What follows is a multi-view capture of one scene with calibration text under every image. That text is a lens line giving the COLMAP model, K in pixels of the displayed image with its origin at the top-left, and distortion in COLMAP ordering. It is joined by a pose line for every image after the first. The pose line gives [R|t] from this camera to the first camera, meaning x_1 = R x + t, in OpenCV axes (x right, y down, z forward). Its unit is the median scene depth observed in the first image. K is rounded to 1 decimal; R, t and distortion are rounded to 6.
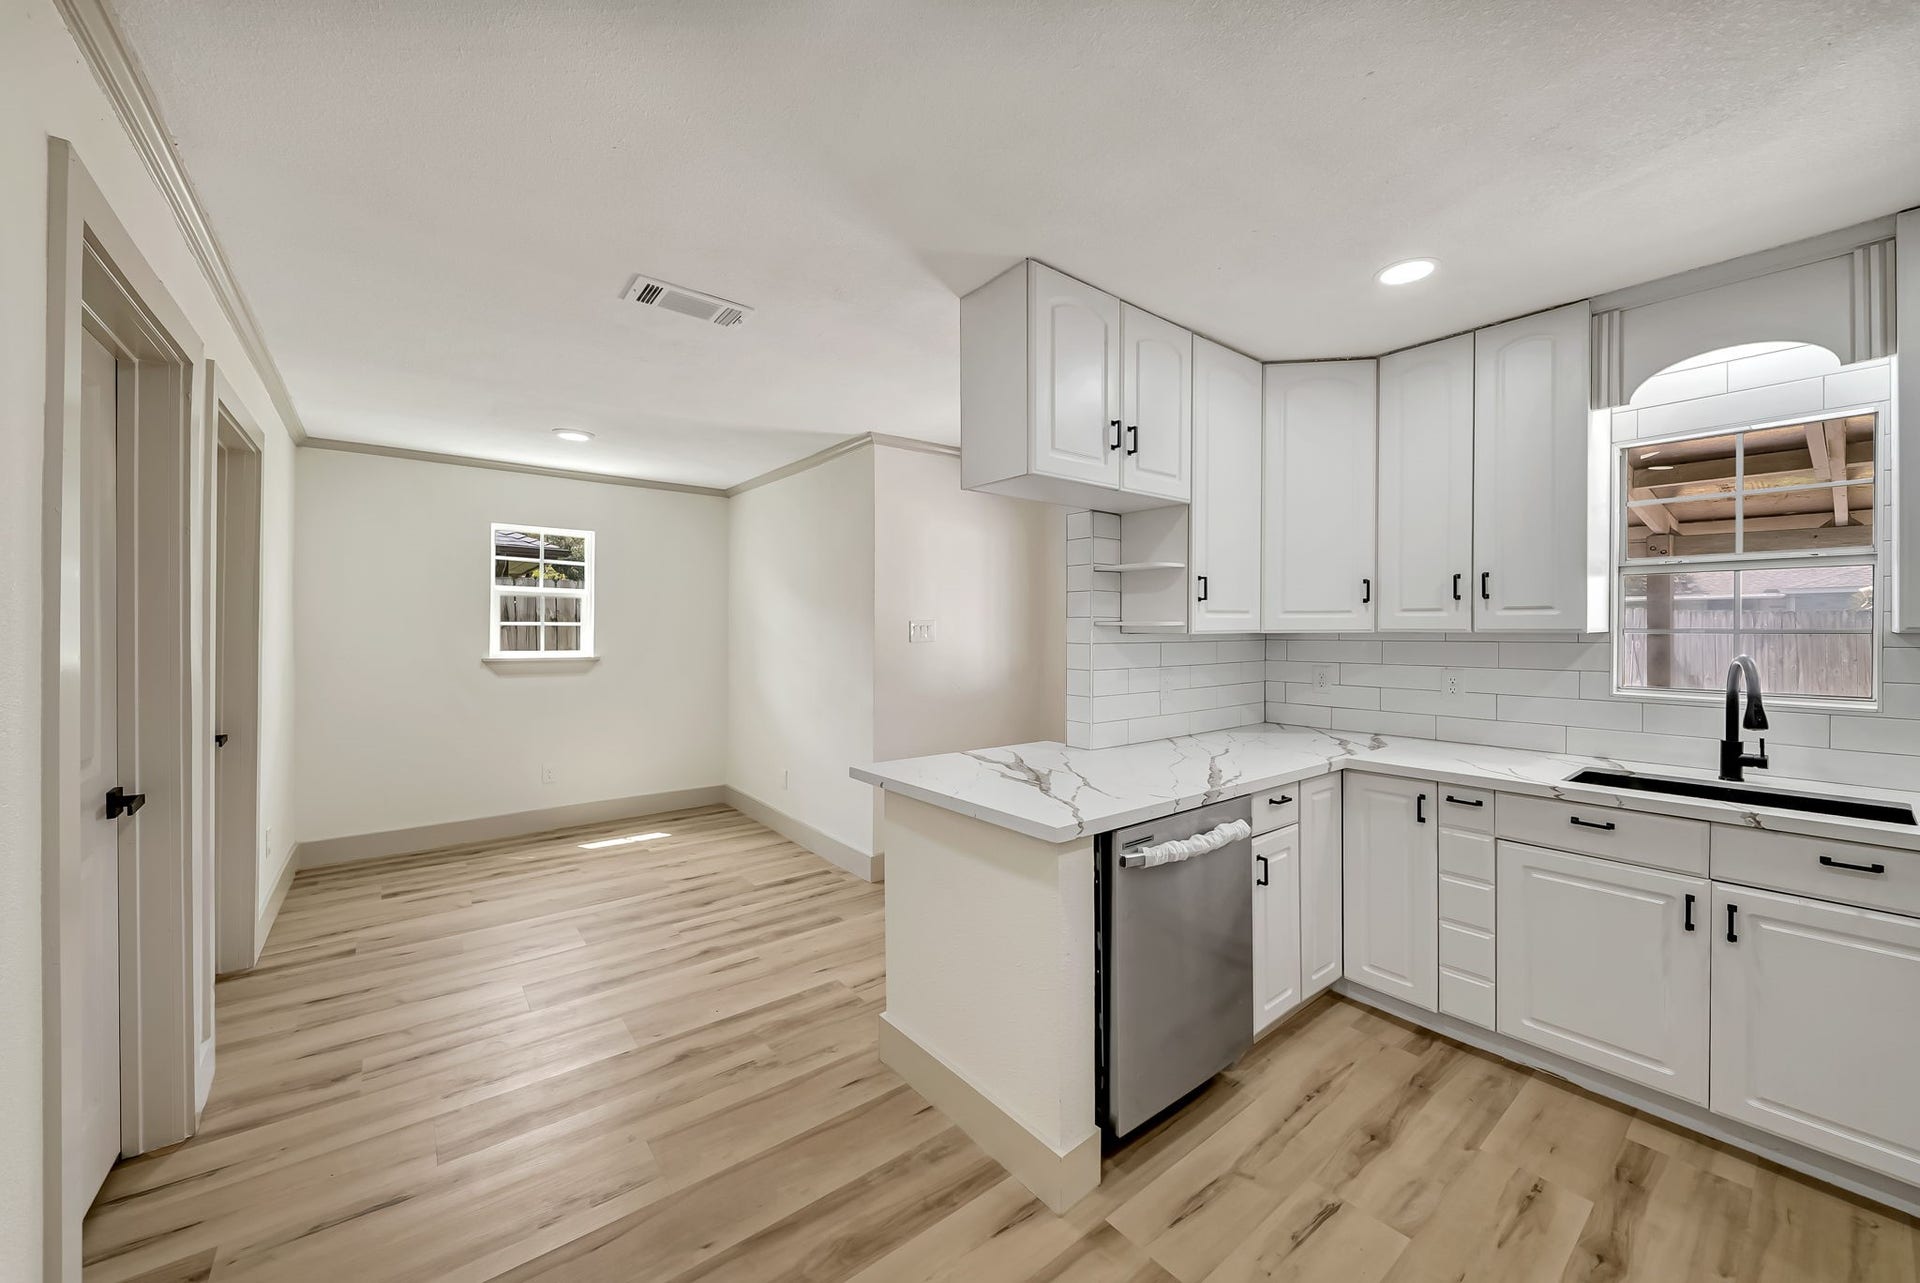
lens RADIAL K [[711.6, 0, 949.1], [0, 711.6, 631.3], [0, 0, 1]] dist [-0.002627, -0.000126]
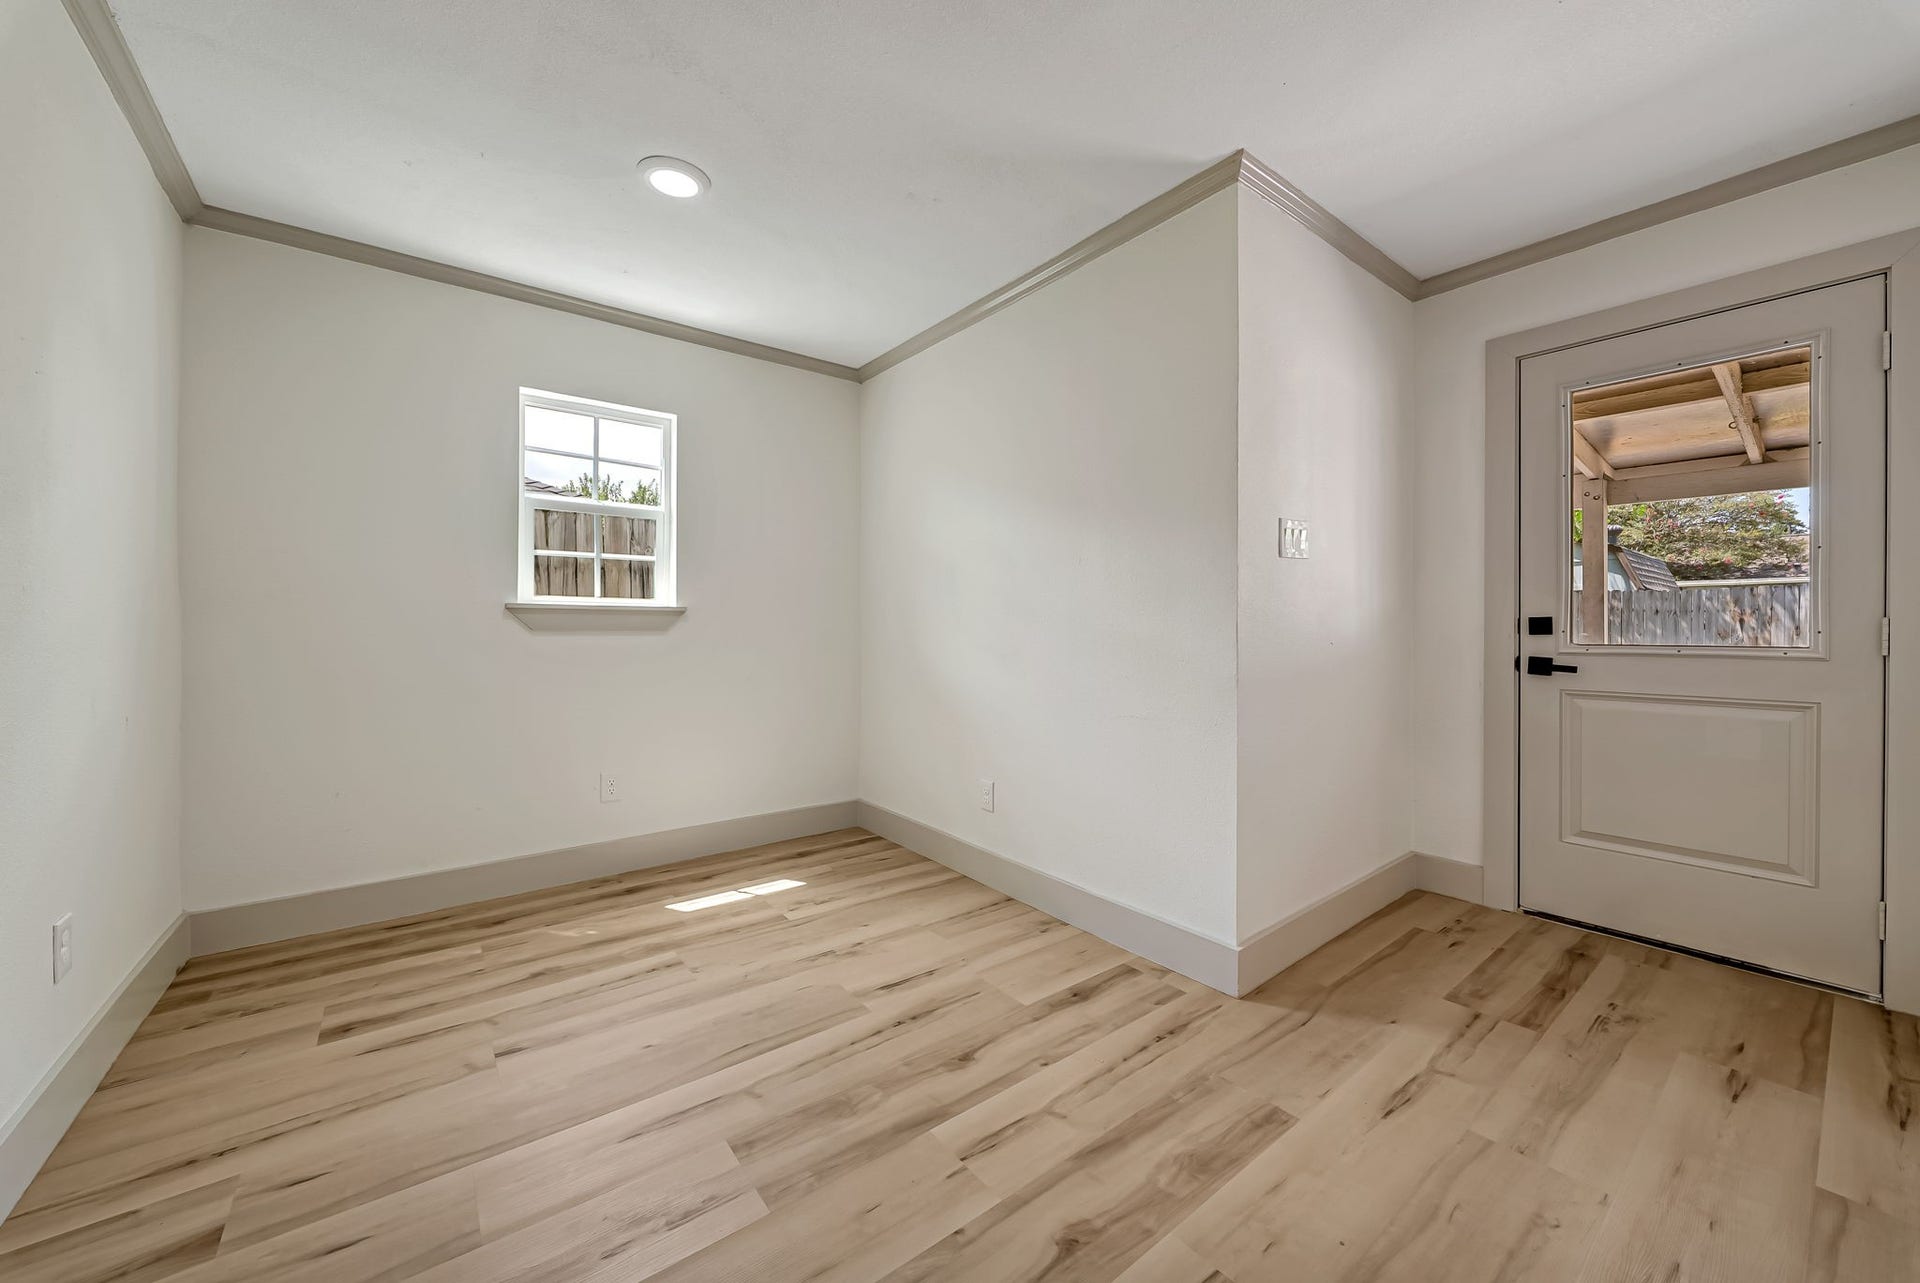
lens RADIAL K [[711.6, 0, 964.8], [0, 711.6, 633.9], [0, 0, 1]] dist [-0.002627, -0.000126]
pose [[0.999993, 0.001305, 0.003533, -0.301151], [-0.001342, 0.999944, 0.010529, 0.068306], [-0.003519, -0.010534, 0.999938, 0.440634]]
